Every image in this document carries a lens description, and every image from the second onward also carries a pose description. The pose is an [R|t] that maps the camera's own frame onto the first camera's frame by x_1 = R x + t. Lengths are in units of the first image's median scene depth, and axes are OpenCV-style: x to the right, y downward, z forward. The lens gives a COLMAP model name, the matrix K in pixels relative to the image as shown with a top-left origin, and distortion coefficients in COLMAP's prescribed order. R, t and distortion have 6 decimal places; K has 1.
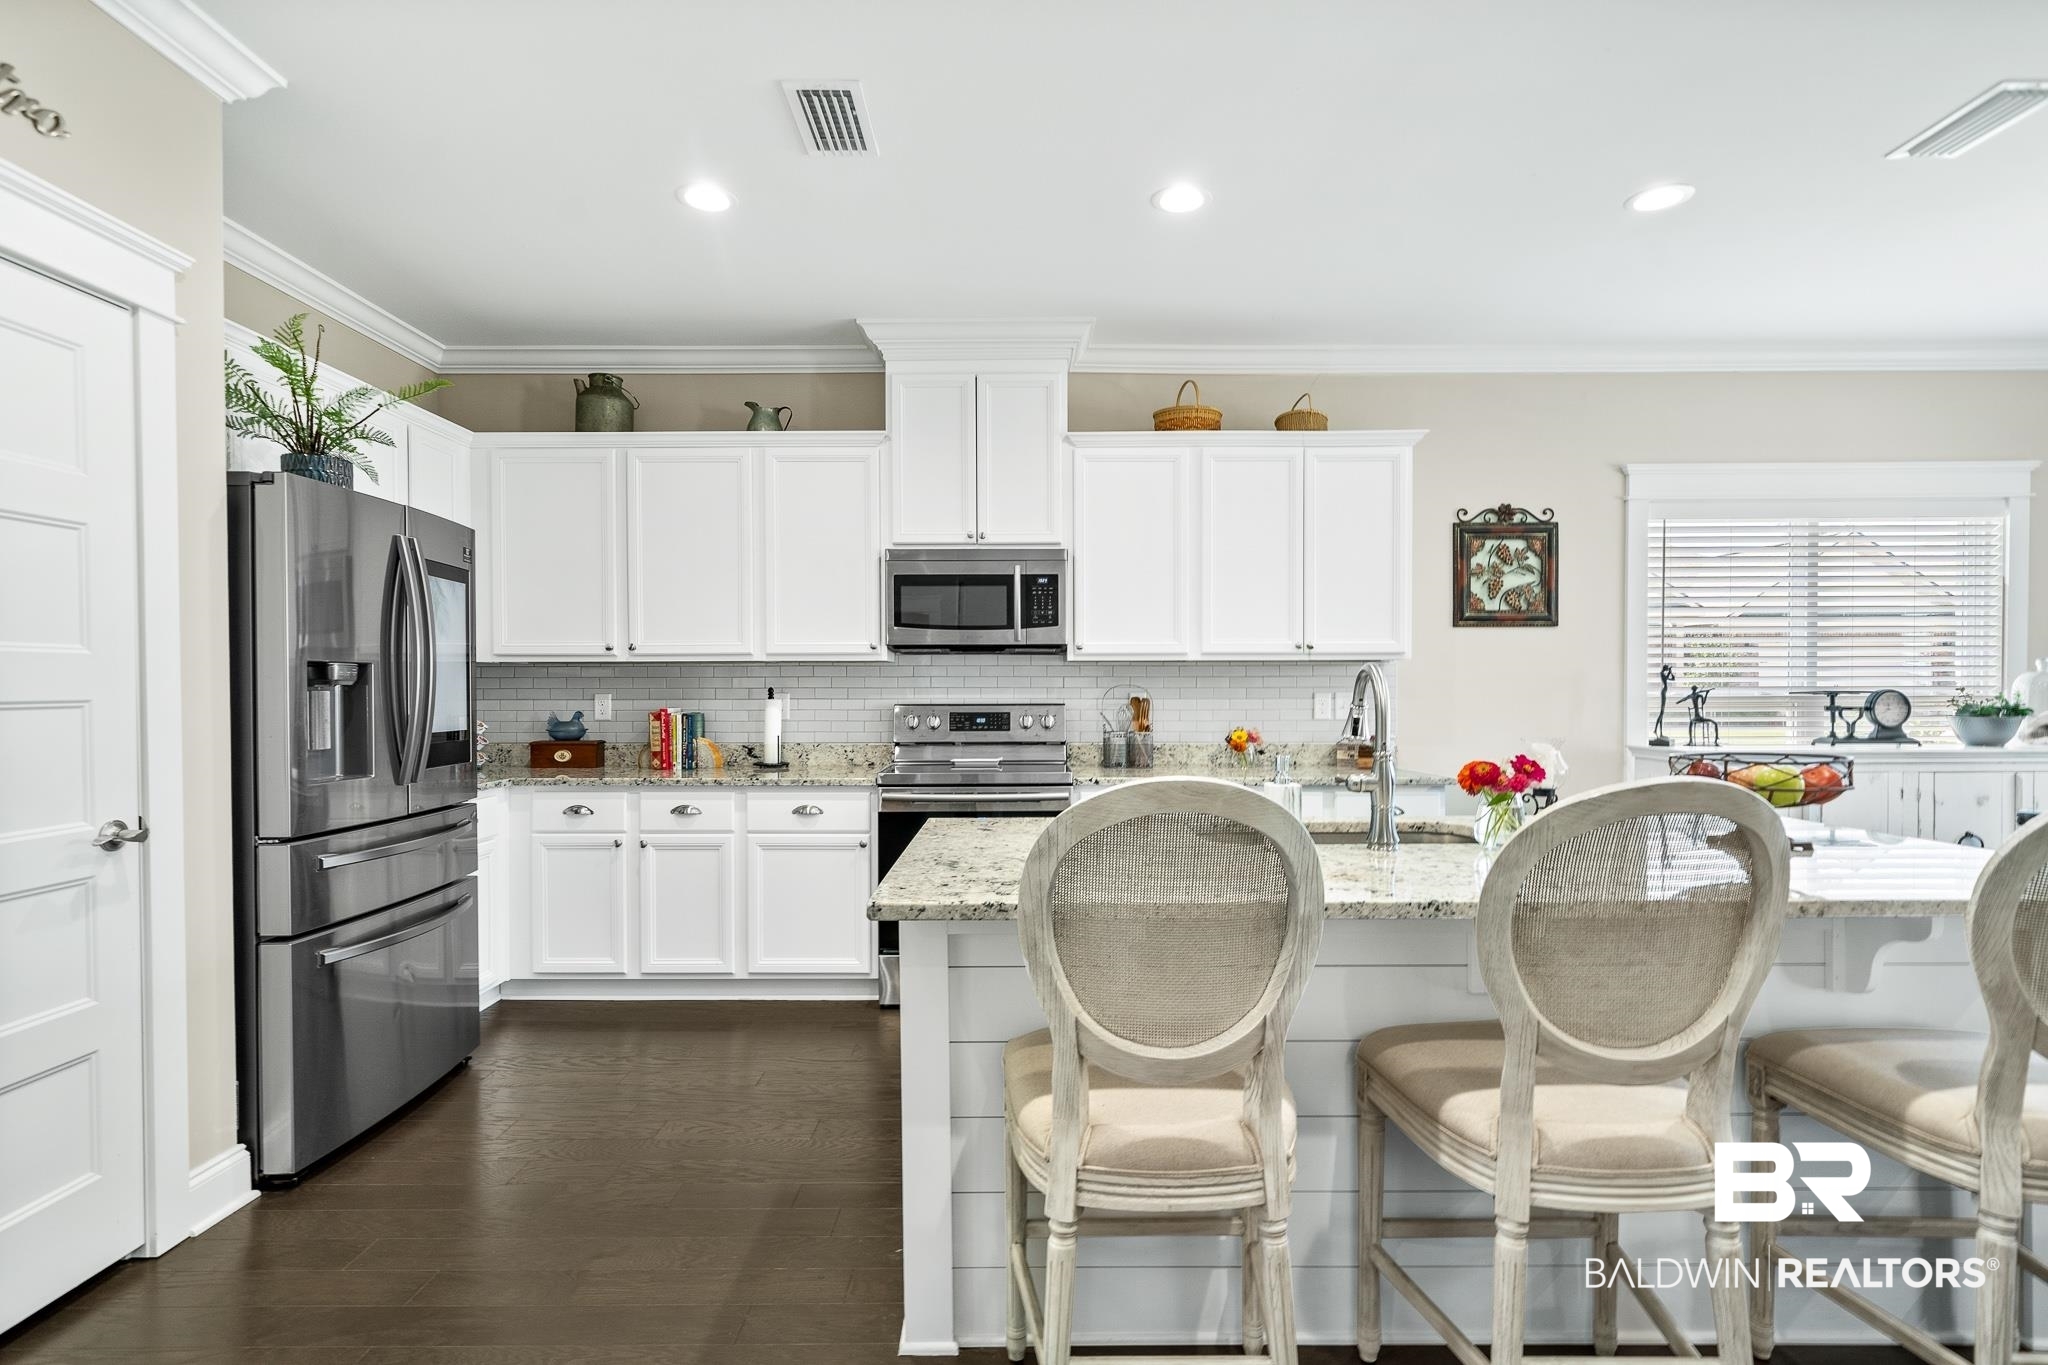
lens RADIAL K [[1017.0, 0, 1021.7], [0, 1017.0, 698.5], [0, 0, 1]] dist [0.000875, 0.000536]
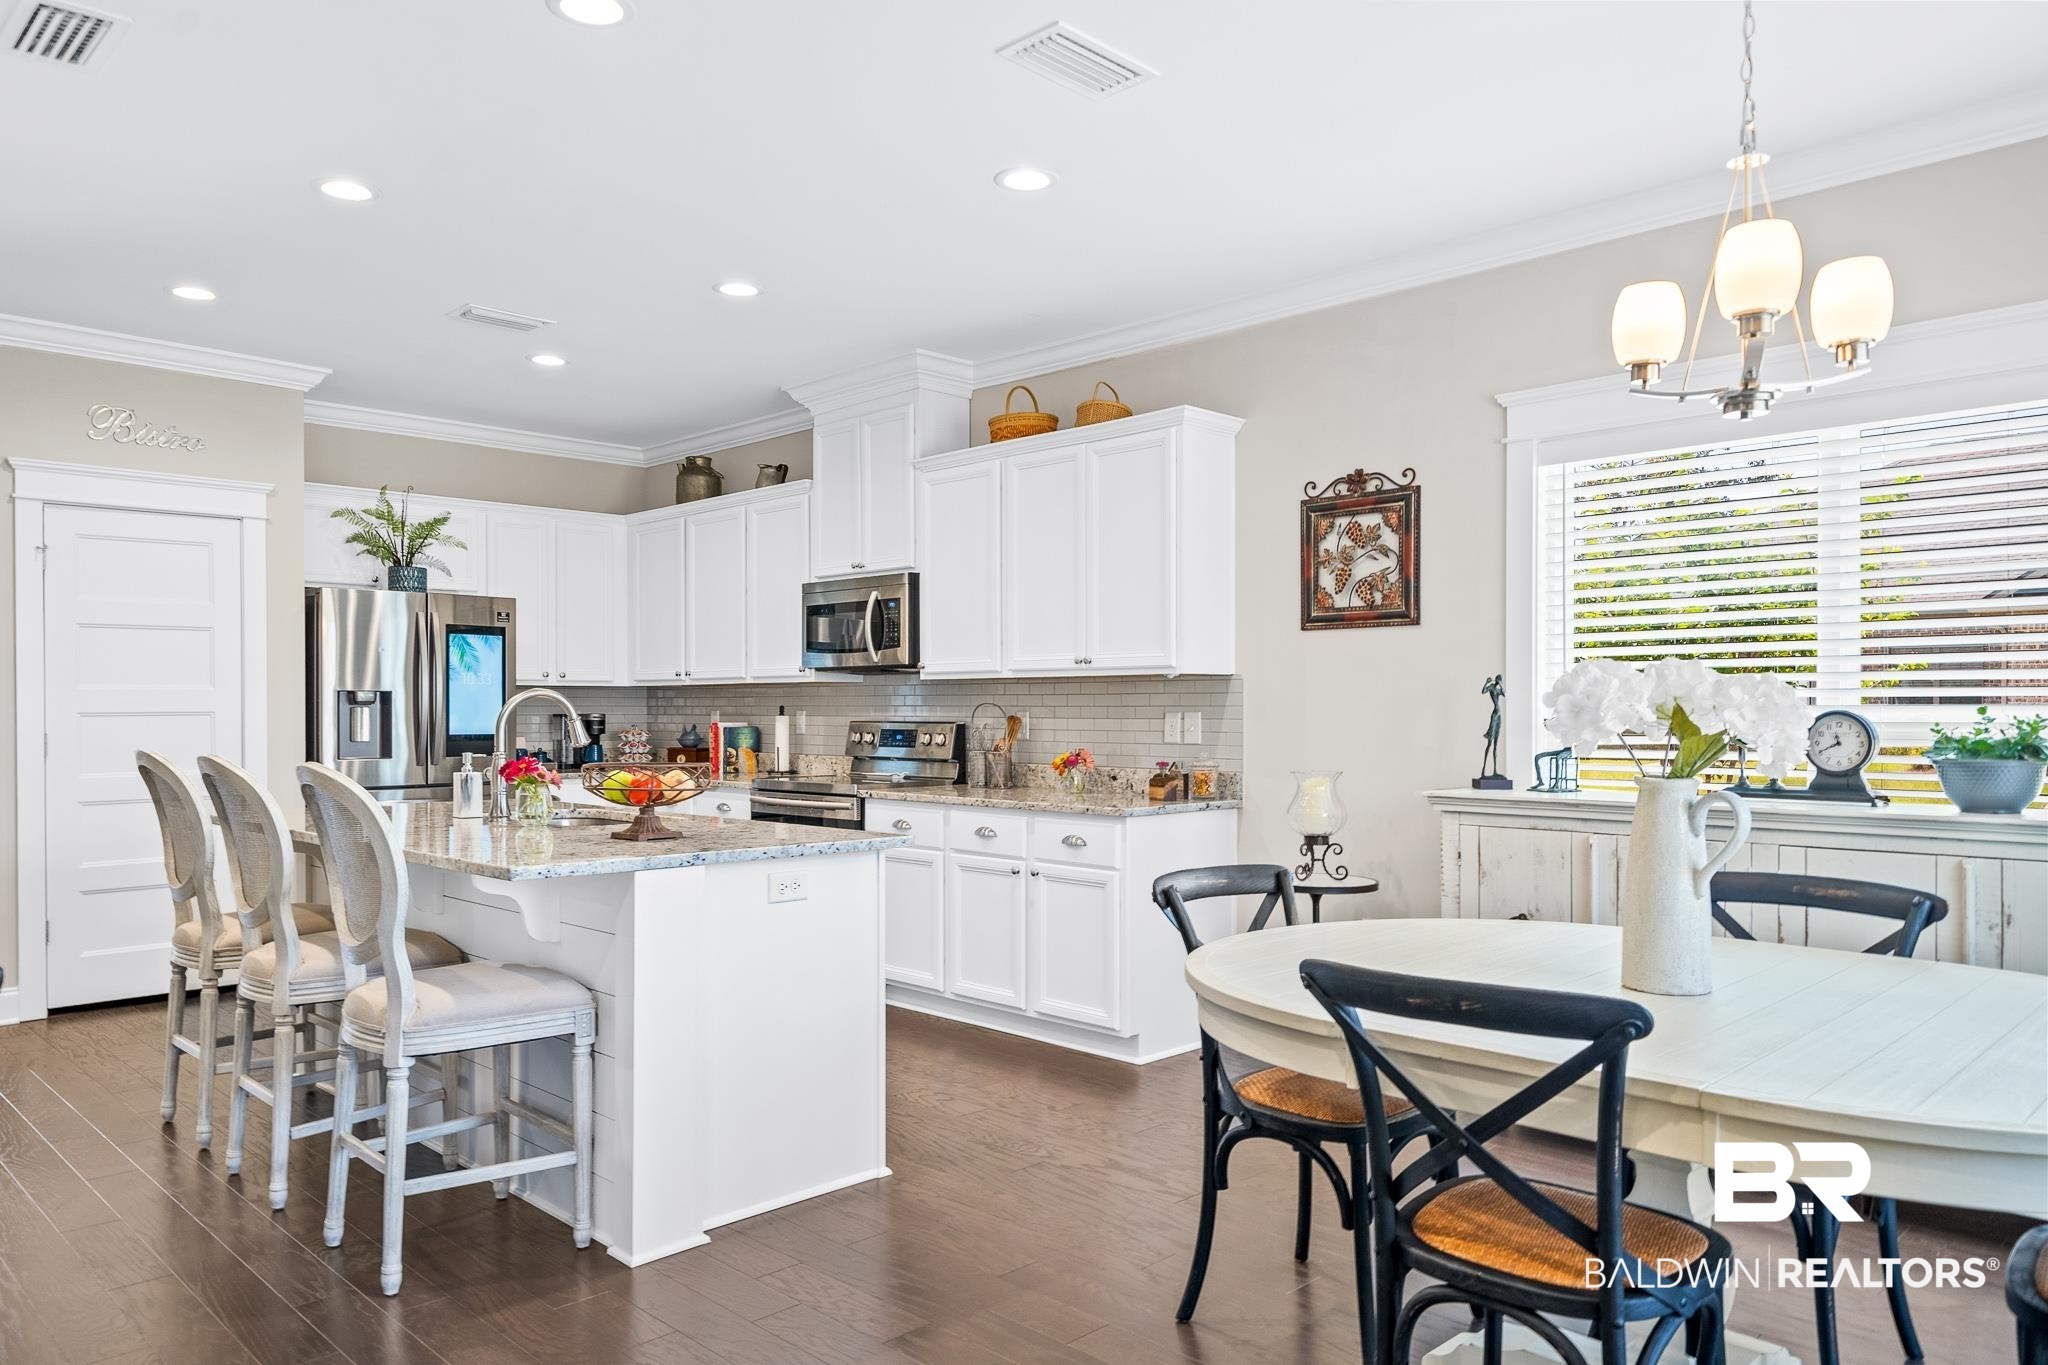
lens RADIAL K [[1383.5, 0, 1013.6], [0, 1383.5, 712.2], [0, 0, 1]] dist [-0.008923, 0.002572]
pose [[0.704675, 0.004258, -0.709518, 1.085603], [-0.009009, 0.999955, -0.002947, -0.001091], [0.709473, 0.008469, 0.704681, 0.077879]]
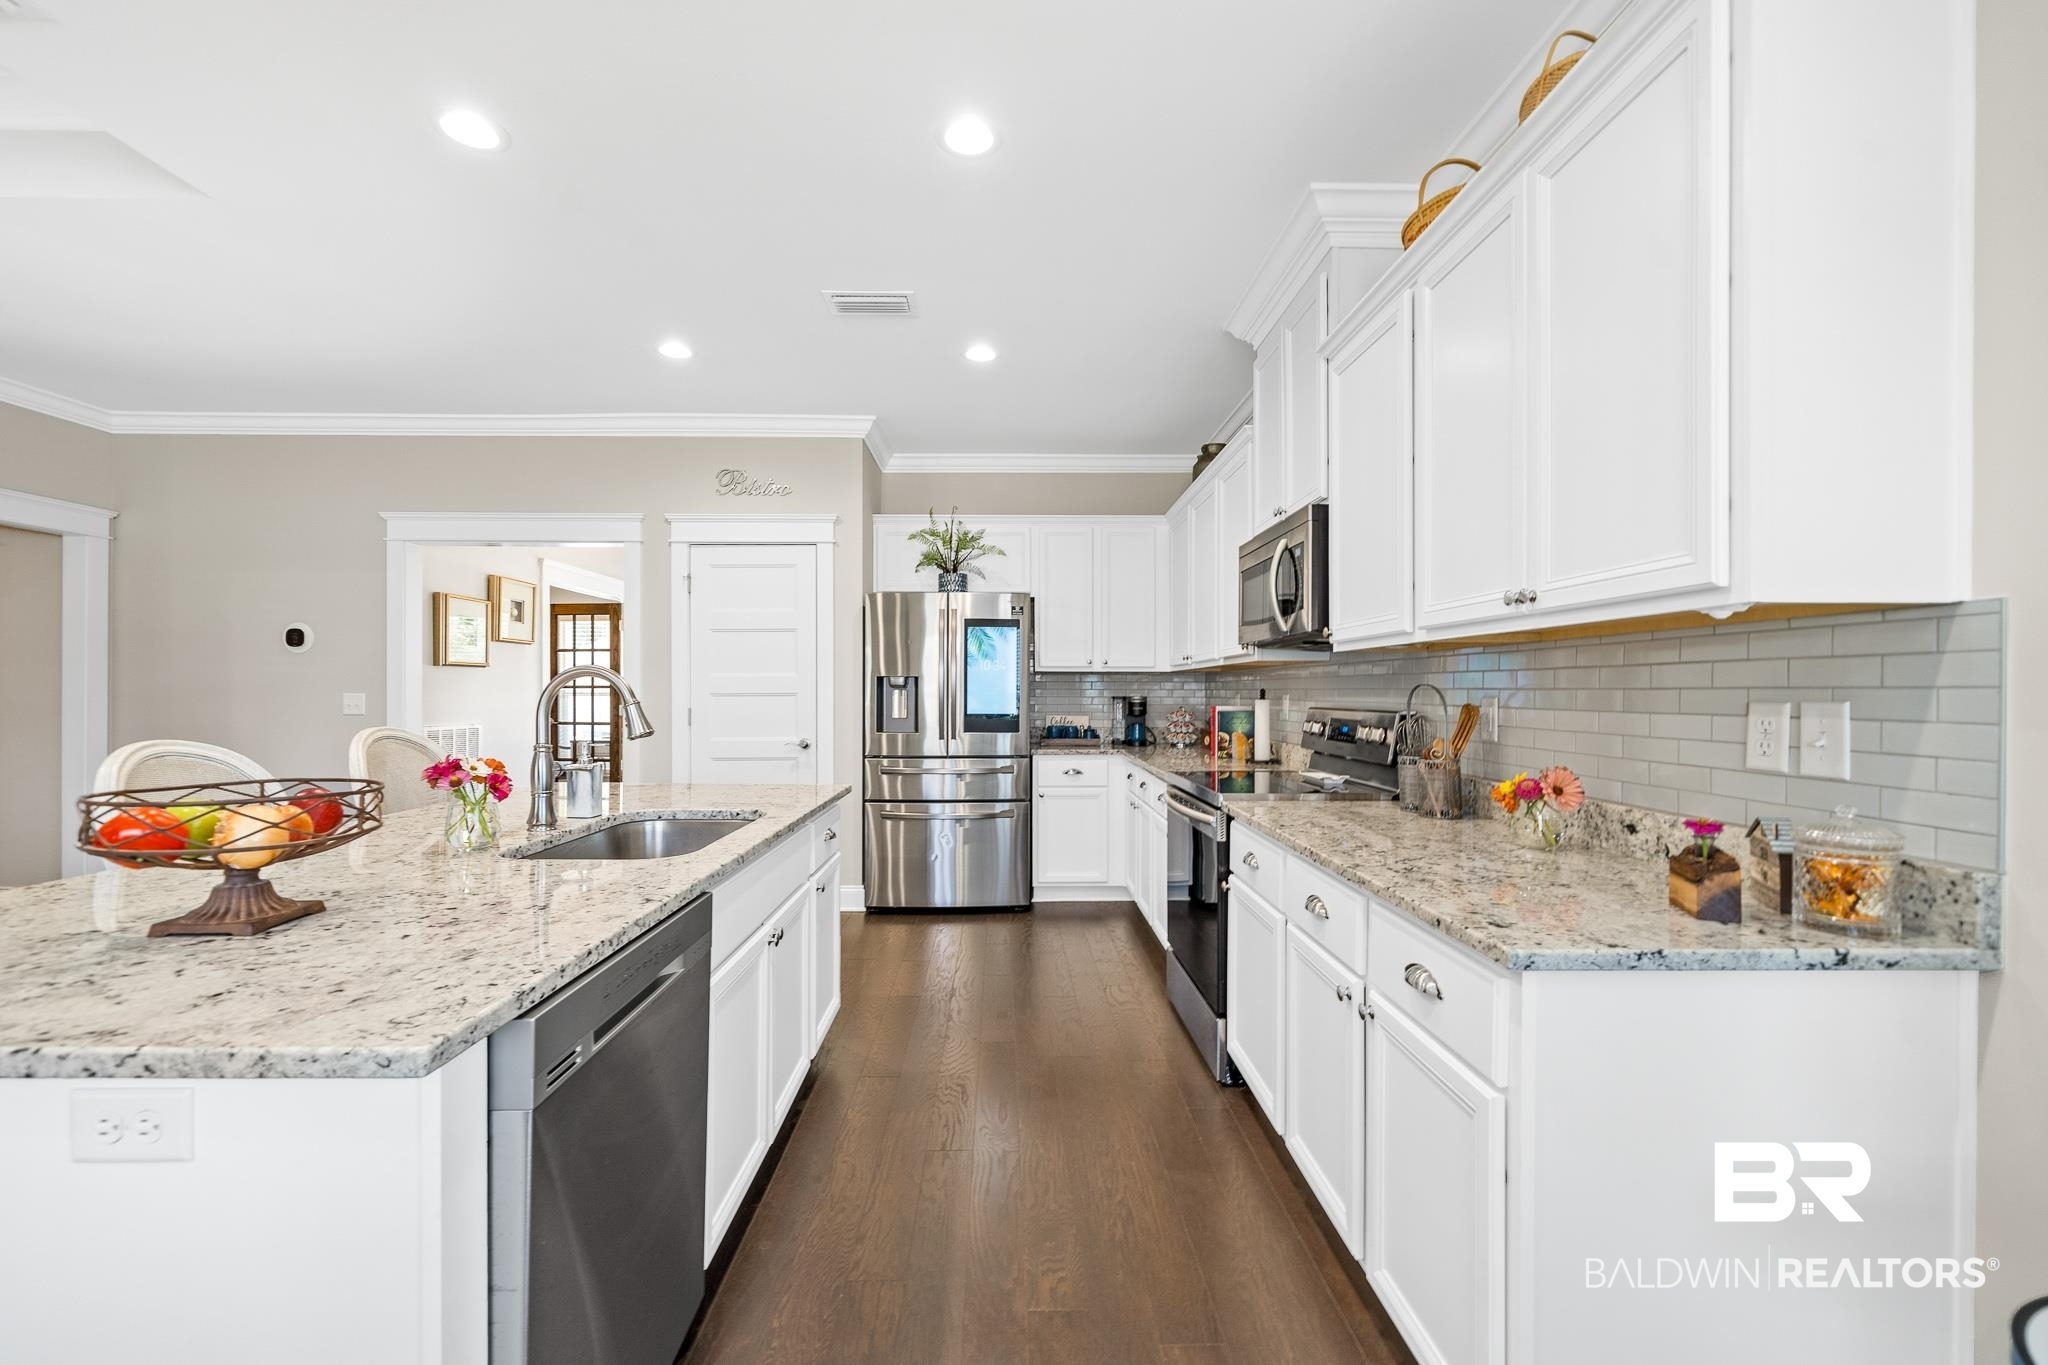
lens RADIAL K [[822.5, 0, 1019.2], [0, 822.5, 692.9], [0, 0, 1]] dist [-0.001582, 0.000120]
pose [[0.019004, 0.004243, -0.999810, 0.629751], [-0.013335, 0.999903, 0.003990, -0.006931], [0.999730, 0.013257, 0.019058, 0.744897]]
